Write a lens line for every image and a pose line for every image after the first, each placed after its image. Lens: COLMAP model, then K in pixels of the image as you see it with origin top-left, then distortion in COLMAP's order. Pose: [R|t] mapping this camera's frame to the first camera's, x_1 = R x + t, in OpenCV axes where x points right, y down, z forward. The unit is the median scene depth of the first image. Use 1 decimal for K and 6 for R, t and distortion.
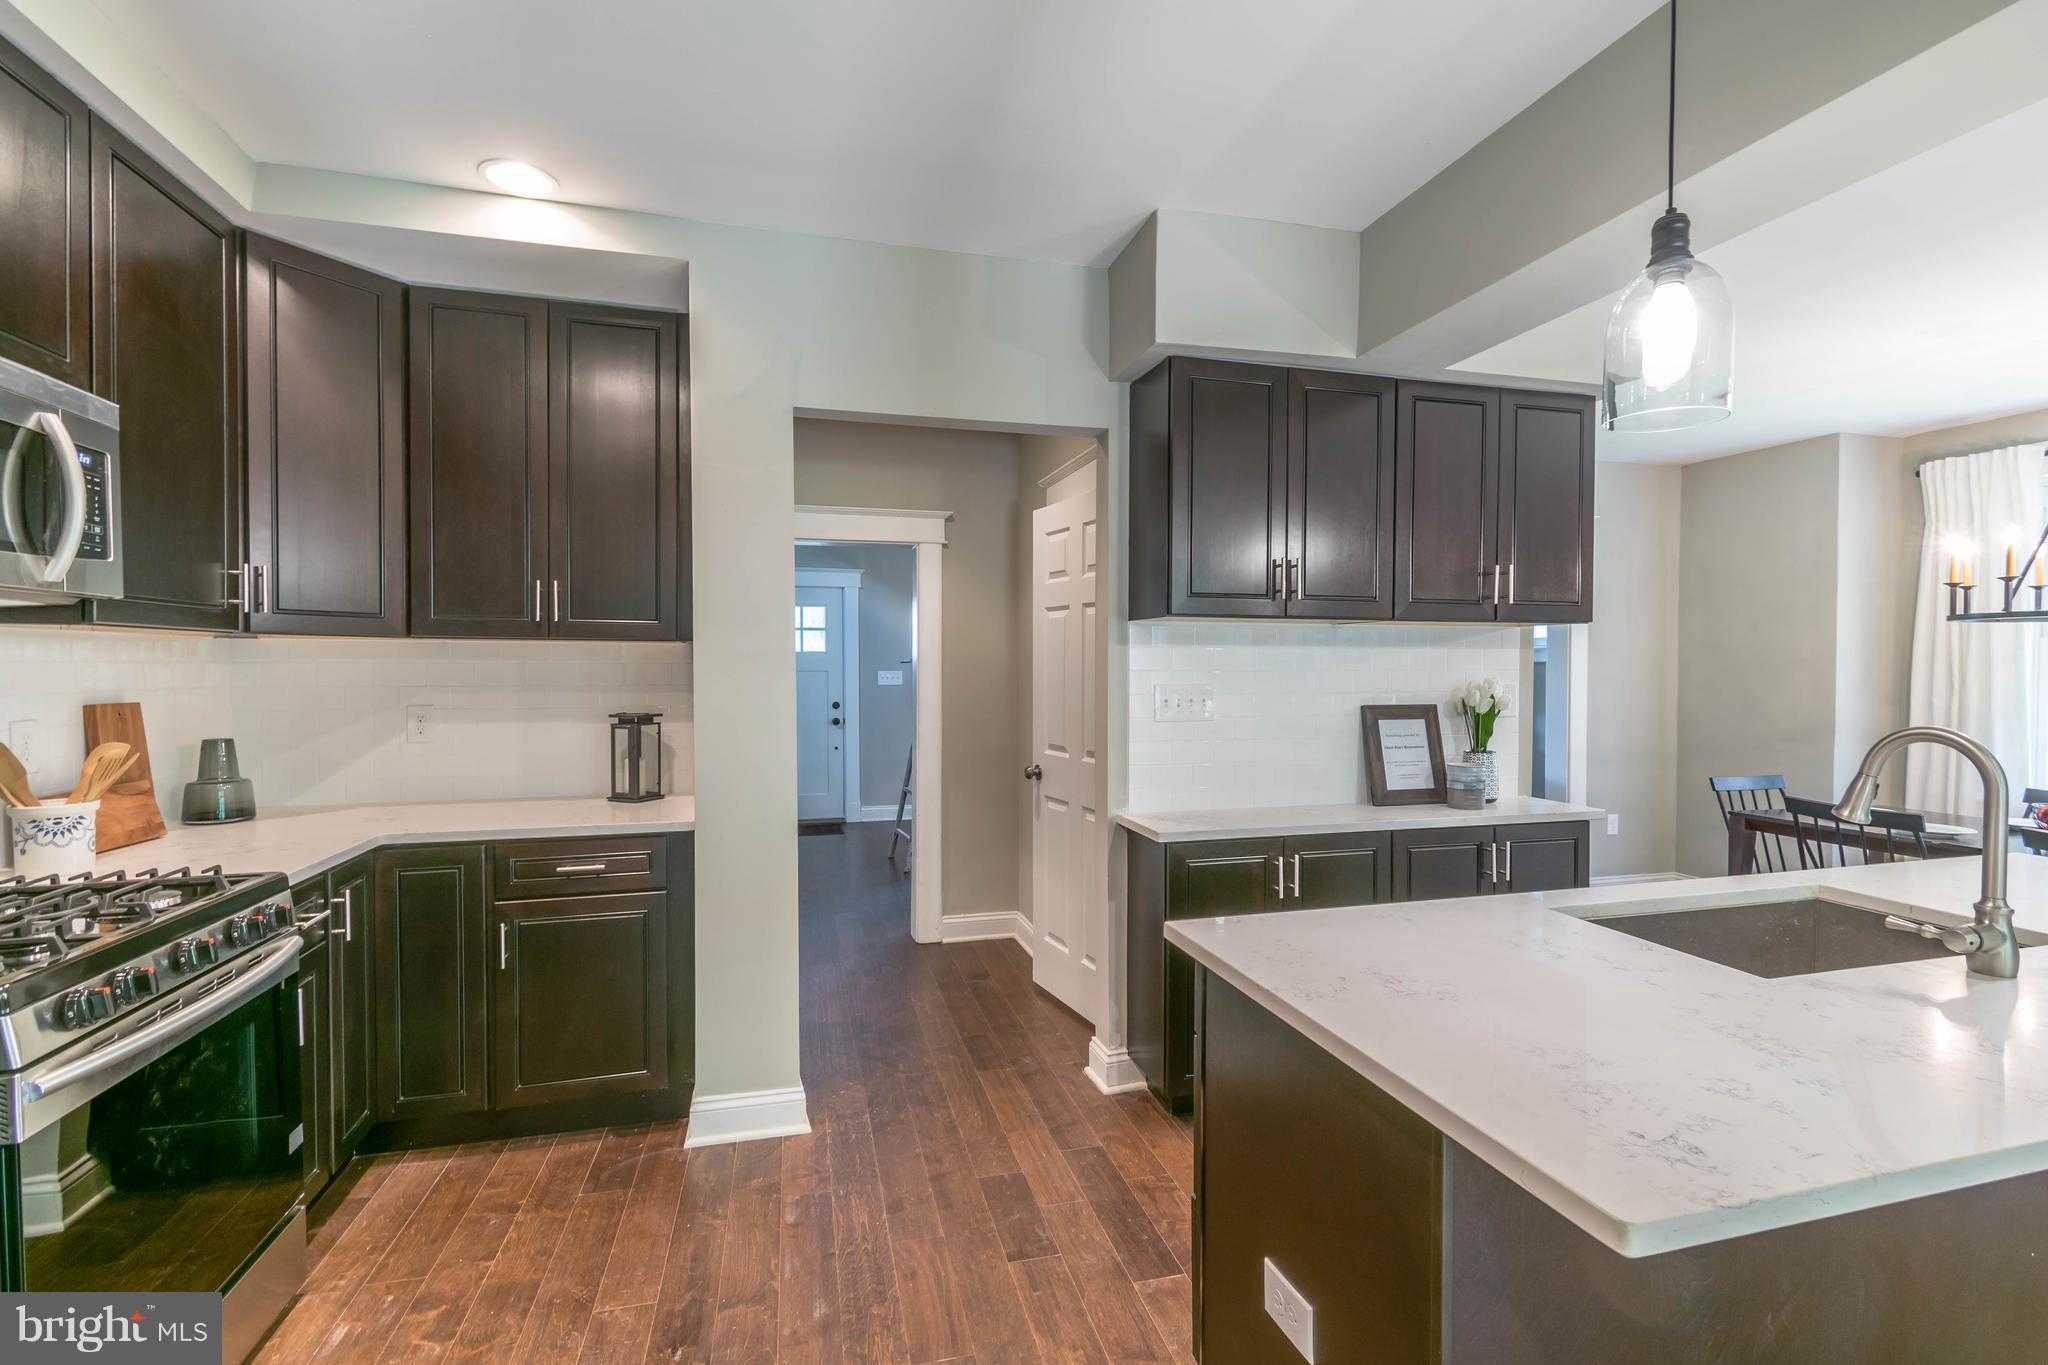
lens RADIAL K [[914.0, 0, 1026.3], [0, 914.0, 682.6], [0, 0, 1]] dist [-0.003540, -0.000284]
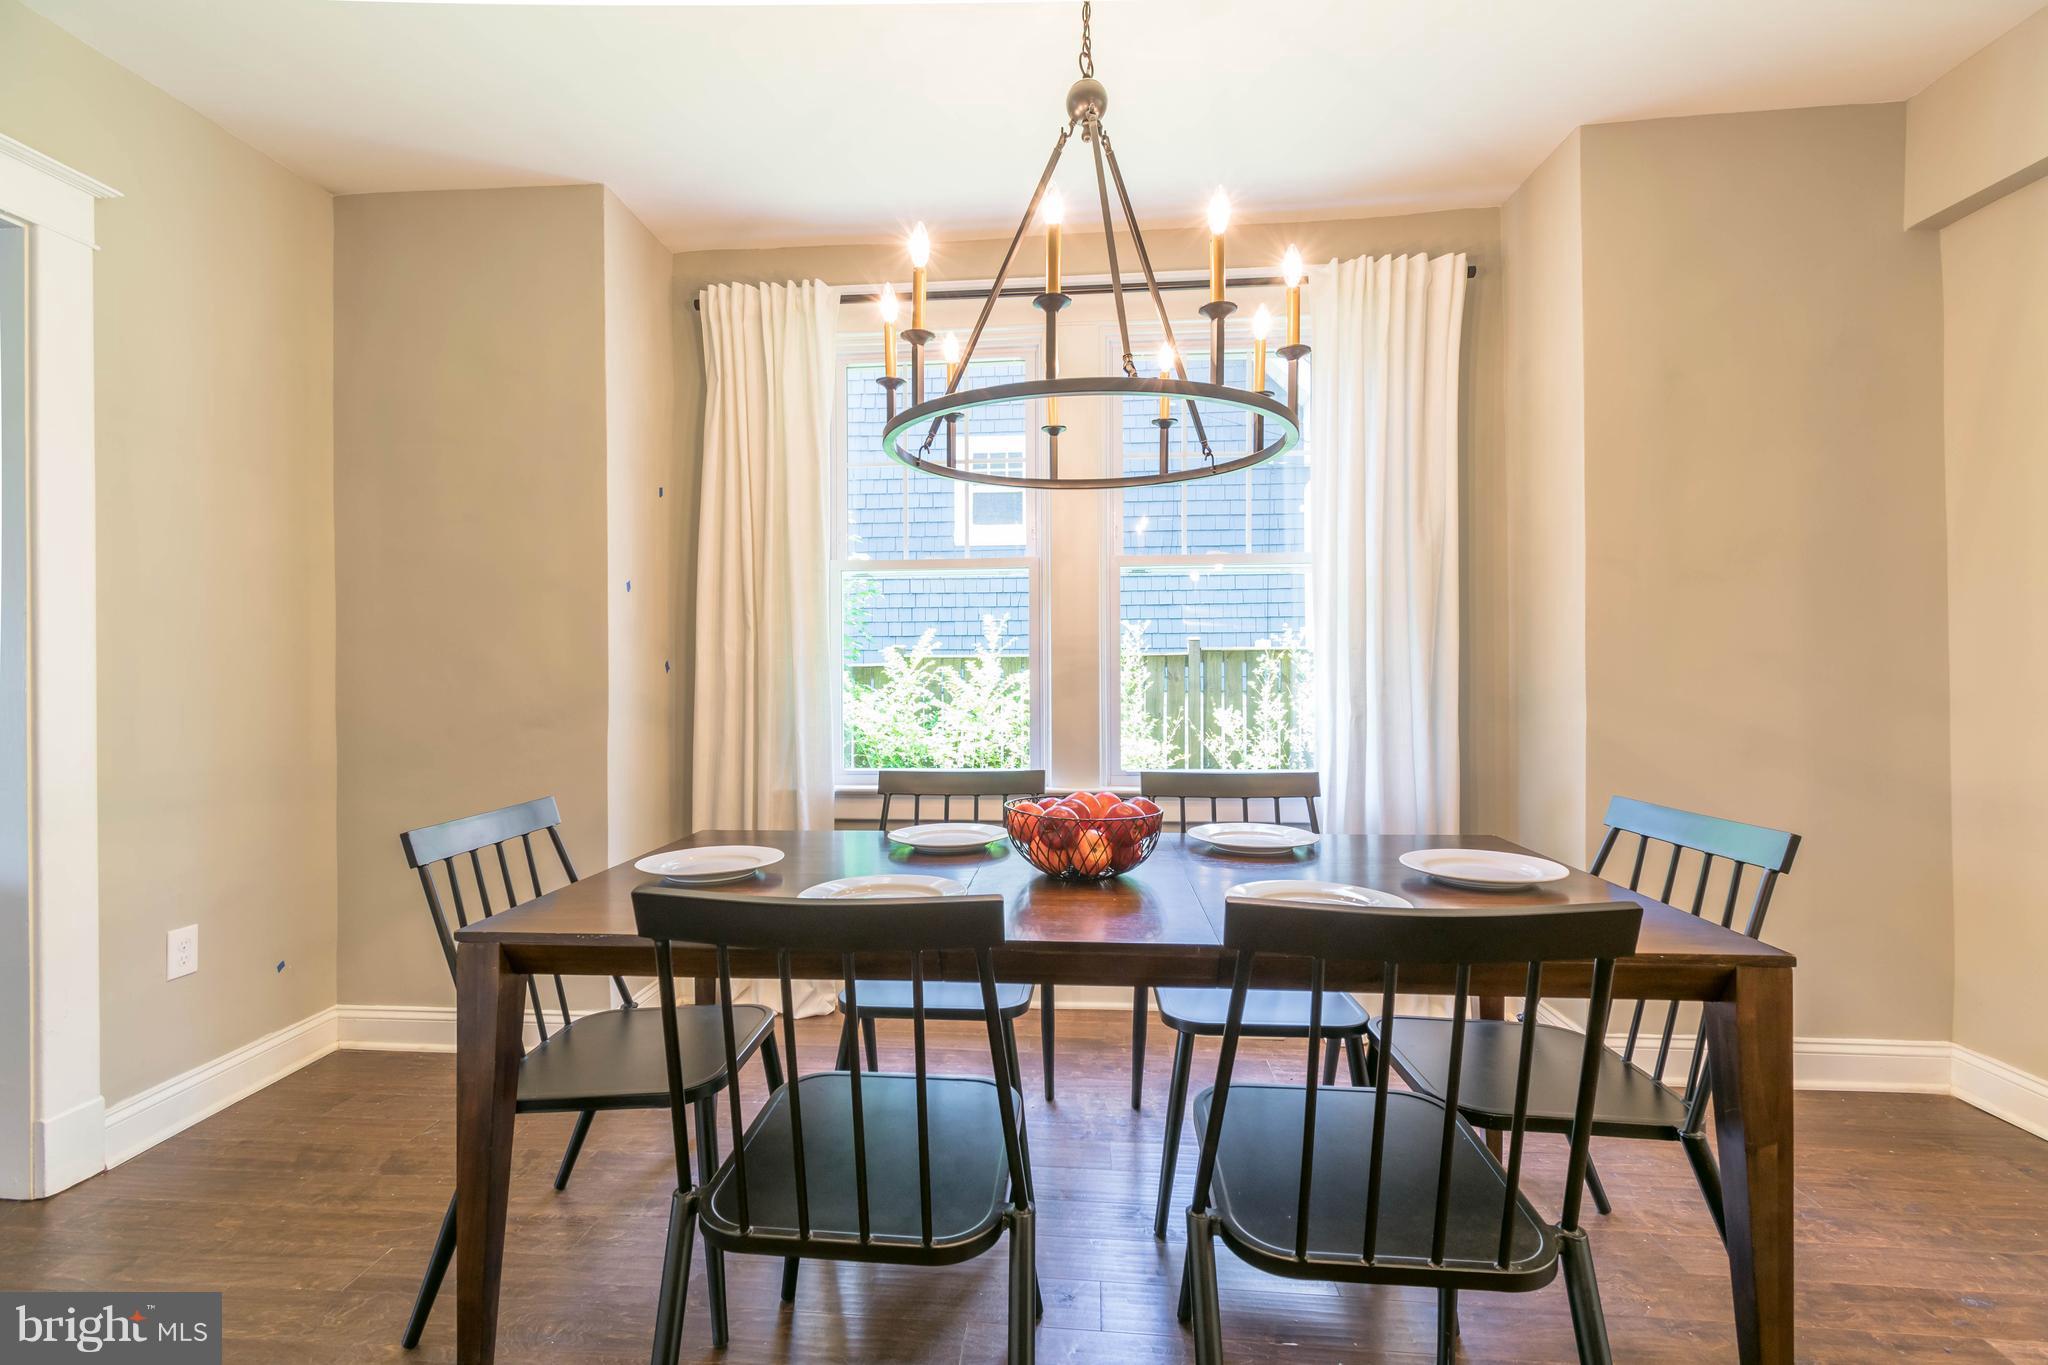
lens RADIAL K [[1016.1, 0, 1024.0], [0, 1016.1, 682.5], [0, 0, 1]] dist [-0.000538, 0.000088]
pose [[0.361753, -0.002763, 0.932270, 0.393202], [0.012590, 0.999919, -0.001922, 0.041920], [-0.932189, 0.012433, 0.361759, 0.528081]]
